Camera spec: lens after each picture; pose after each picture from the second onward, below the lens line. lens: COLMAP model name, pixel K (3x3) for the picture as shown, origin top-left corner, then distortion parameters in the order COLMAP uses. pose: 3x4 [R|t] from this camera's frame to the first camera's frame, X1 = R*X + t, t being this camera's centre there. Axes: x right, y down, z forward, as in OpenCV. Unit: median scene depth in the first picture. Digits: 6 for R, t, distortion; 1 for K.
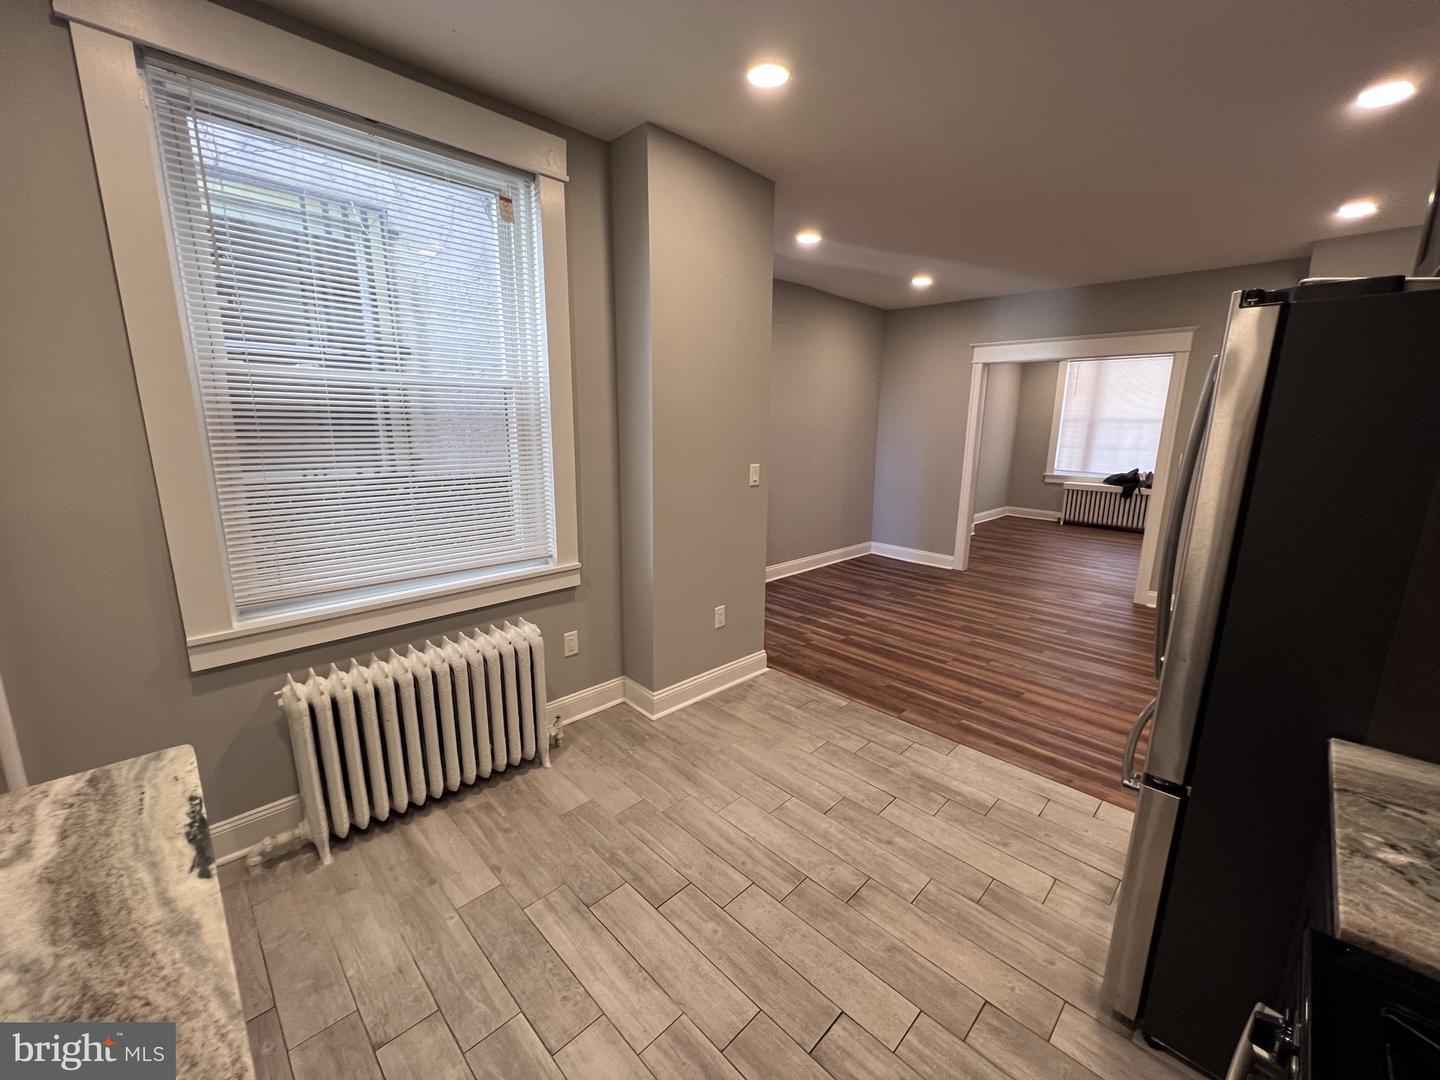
lens RADIAL K [[578.0, 0, 723.9], [0, 578.0, 544.3], [0, 0, 1]] dist [-0.001843, 0.000657]
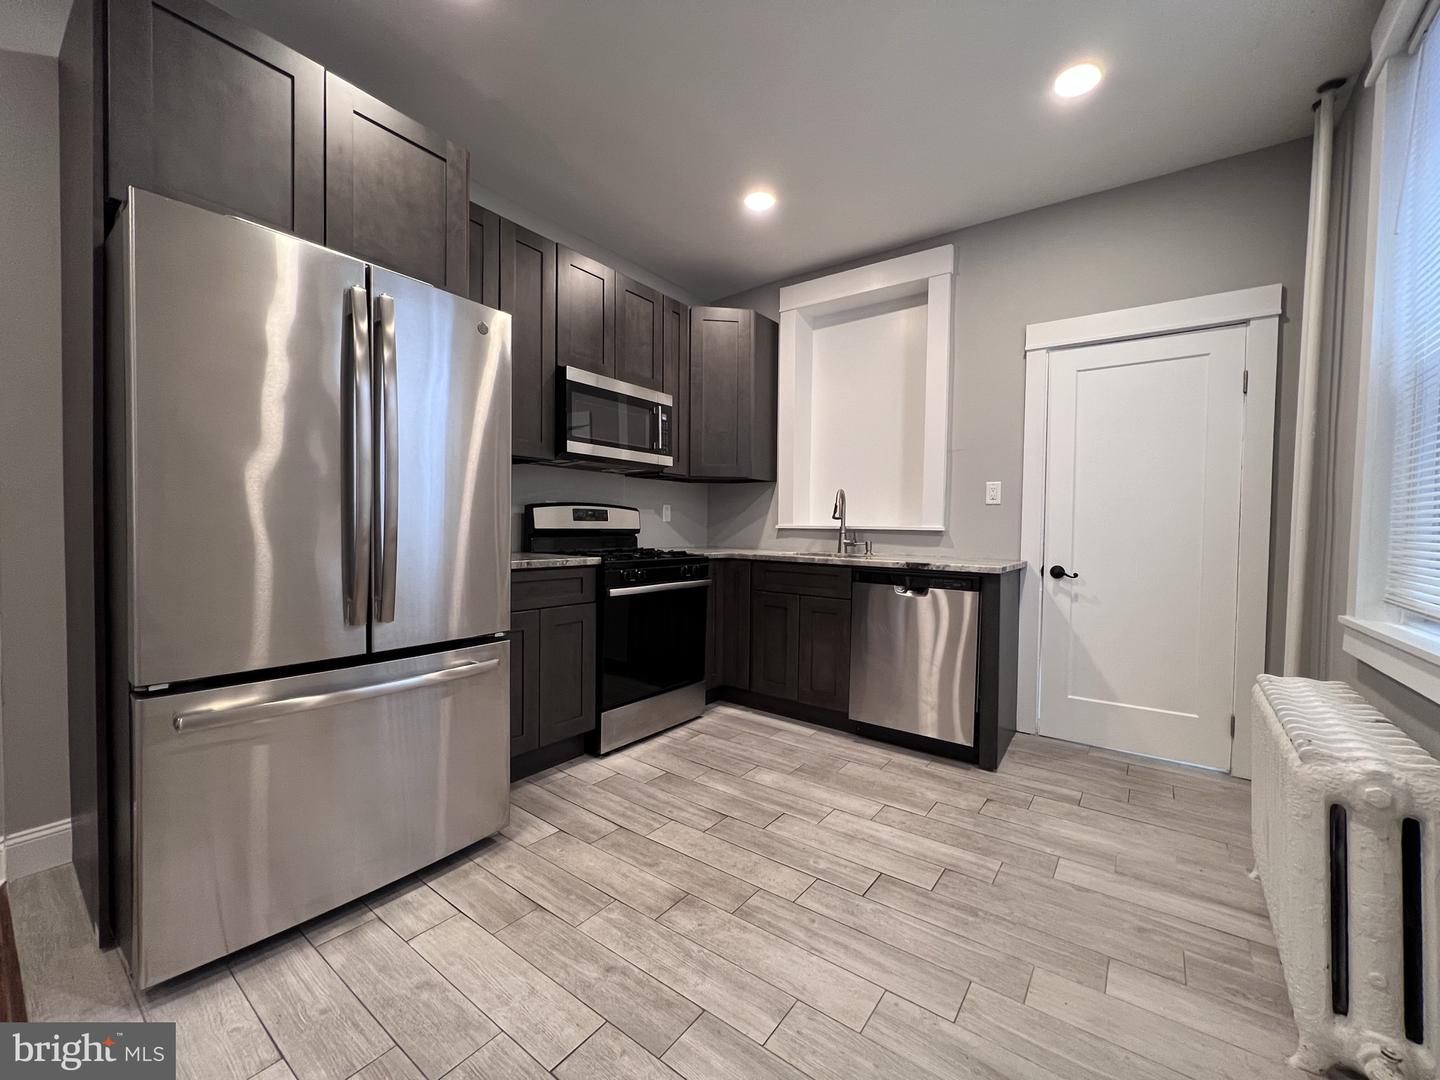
lens RADIAL K [[578.0, 0, 724.5], [0, 578.0, 543.4], [0, 0, 1]] dist [-0.001843, 0.000657]
pose [[-0.989637, -0.025159, -0.141370, 0.173862], [-0.057868, 0.970921, 0.232303, -0.076570], [0.131415, 0.238076, -0.962315, 1.018551]]
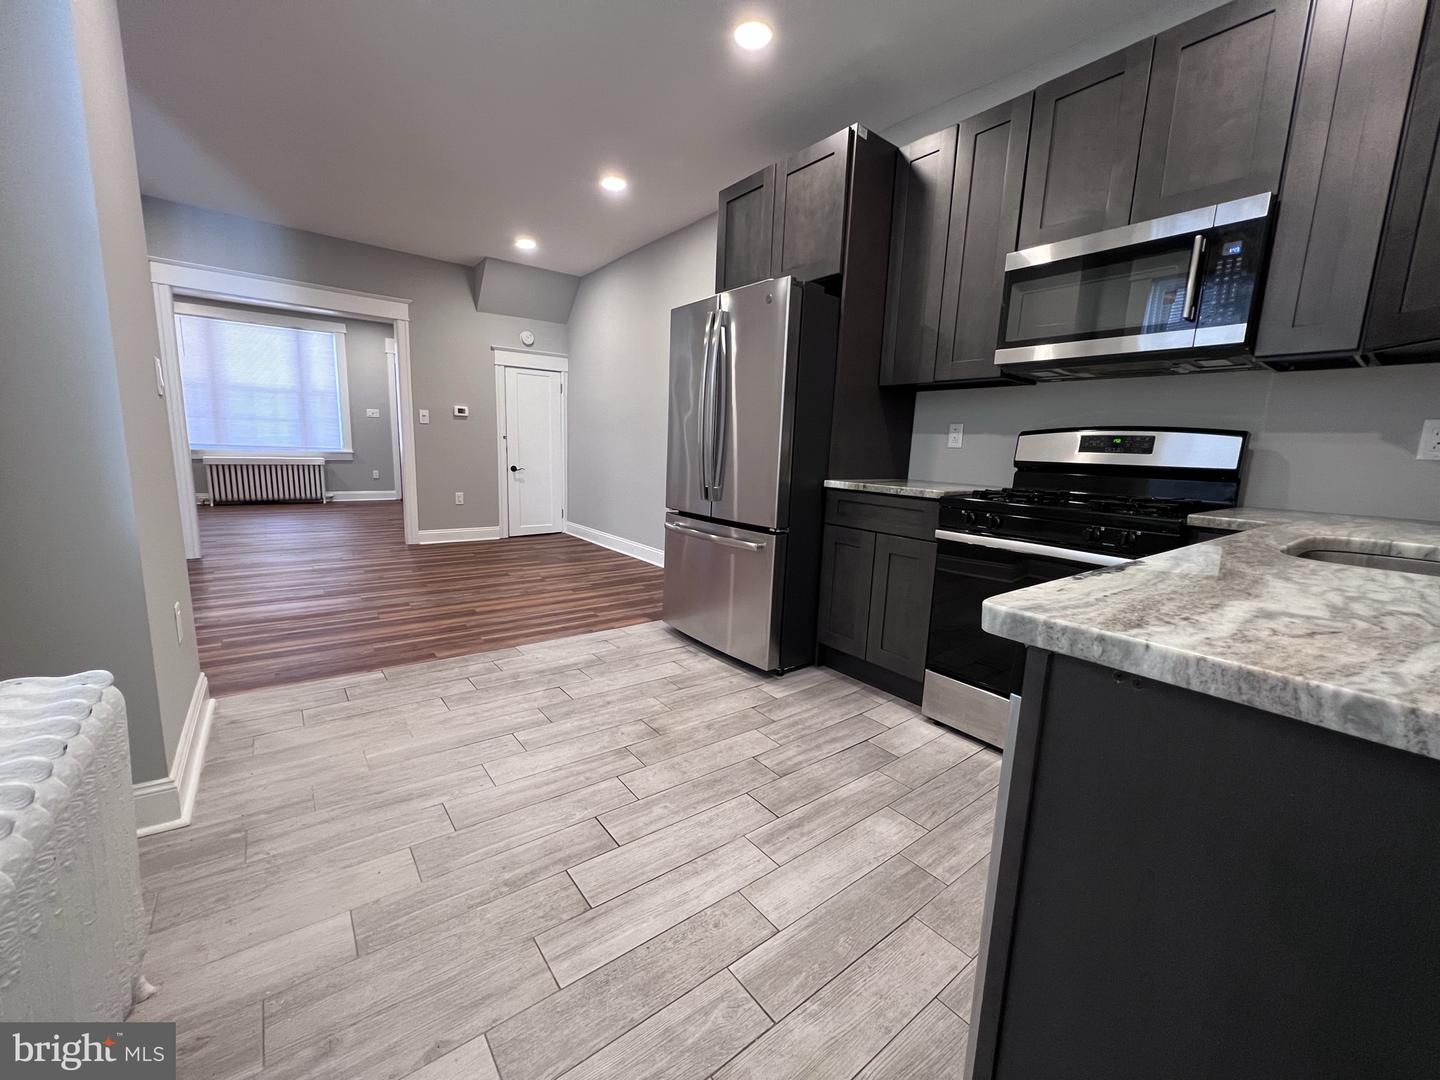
lens RADIAL K [[578.0, 0, 724.9], [0, 578.0, 544.8], [0, 0, 1]] dist [-0.001843, 0.000657]
pose [[0.123668, -0.174328, 0.976891, -0.483876], [0.169439, 0.973700, 0.152309, 0.056064], [-0.977751, 0.146688, 0.149954, 0.375378]]
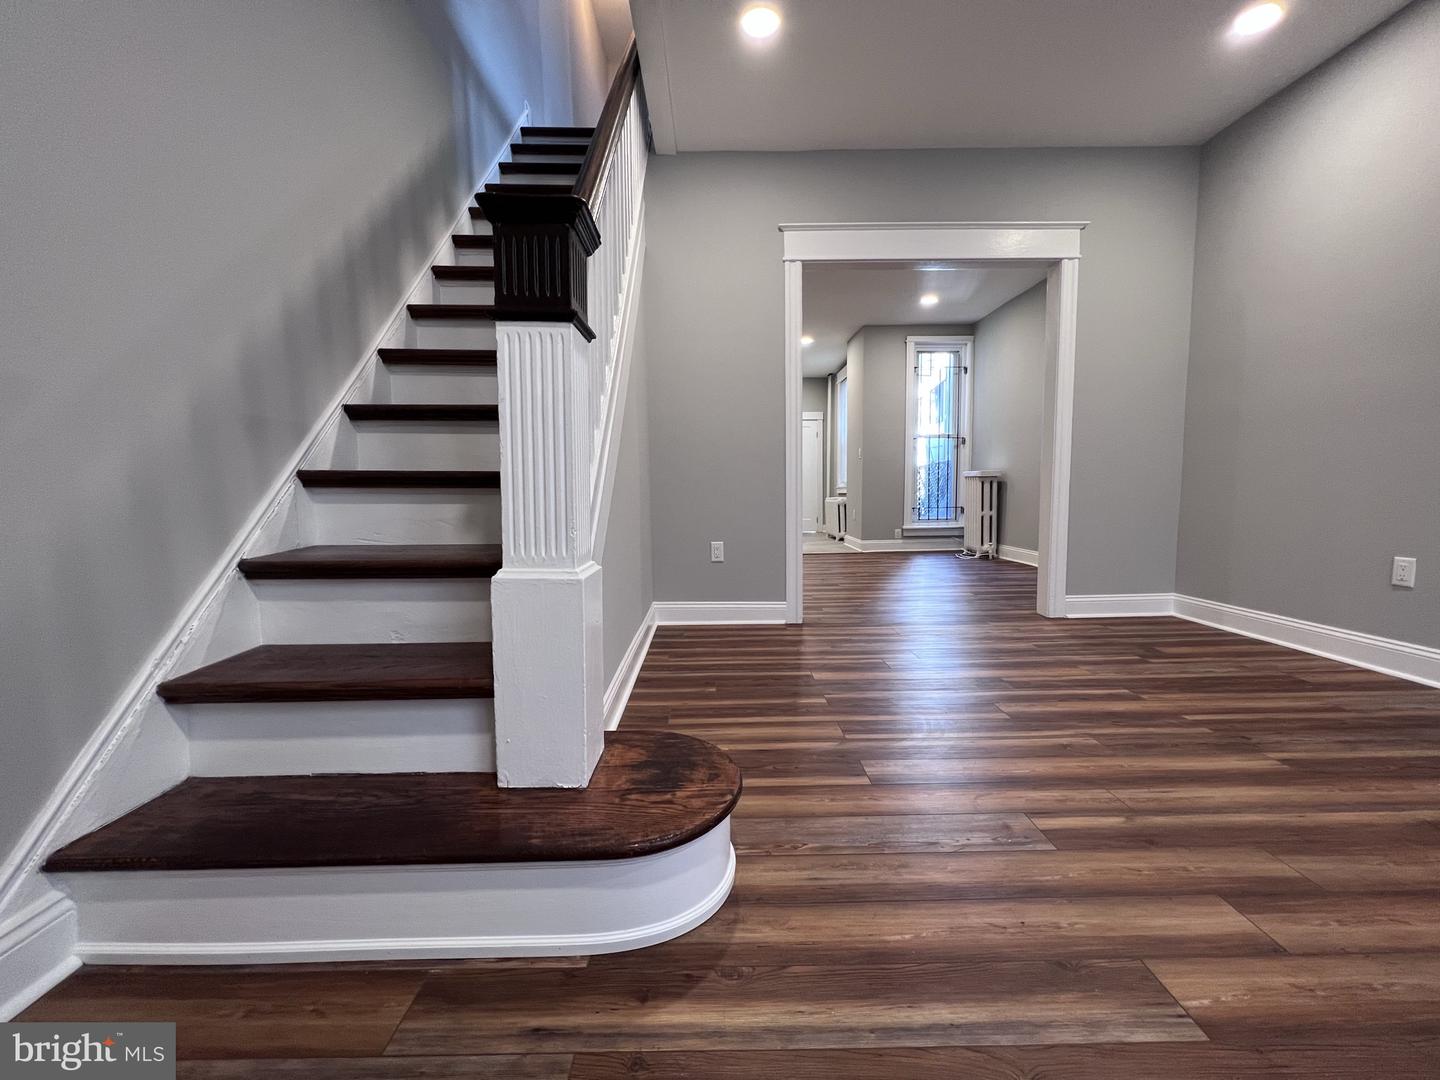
lens RADIAL K [[578.0, 0, 727.7], [0, 578.0, 541.5], [0, 0, 1]] dist [-0.001843, 0.000657]
pose [[-0.691574, 0.061317, -0.719699, 2.032307], [-0.145940, 0.963979, 0.222366, -0.214298], [0.707409, 0.258816, -0.657714, 2.201272]]
